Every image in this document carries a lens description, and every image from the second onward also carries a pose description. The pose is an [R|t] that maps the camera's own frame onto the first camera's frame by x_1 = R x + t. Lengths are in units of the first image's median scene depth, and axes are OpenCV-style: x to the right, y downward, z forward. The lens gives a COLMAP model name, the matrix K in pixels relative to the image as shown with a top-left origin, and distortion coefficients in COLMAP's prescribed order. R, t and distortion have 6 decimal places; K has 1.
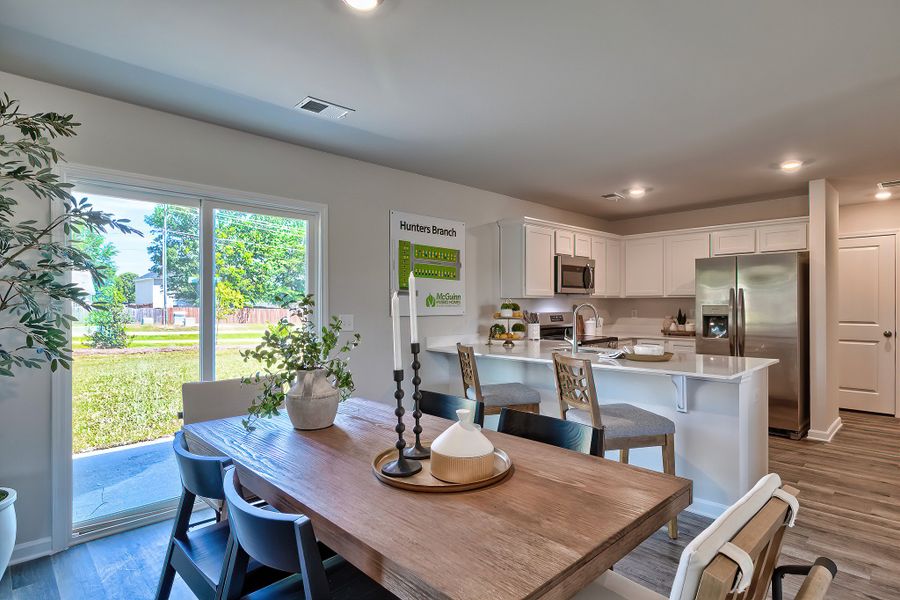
lens RADIAL K [[481.4, 0, 453.8], [0, 481.4, 304.2], [0, 0, 1]] dist [0.002616, 0.000351]
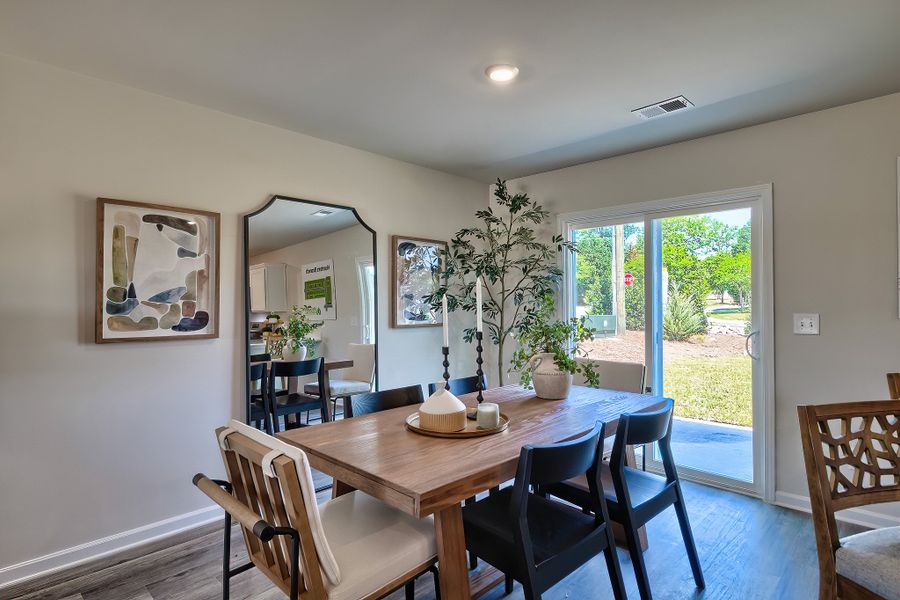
lens RADIAL K [[481.4, 0, 453.8], [0, 481.4, 298.8], [0, 0, 1]] dist [0.002616, 0.000351]
pose [[0.027661, -0.006993, -0.999593, 0.684675], [0.007060, 0.999952, -0.006800, -0.000254], [0.999592, -0.006869, 0.027709, 0.495436]]
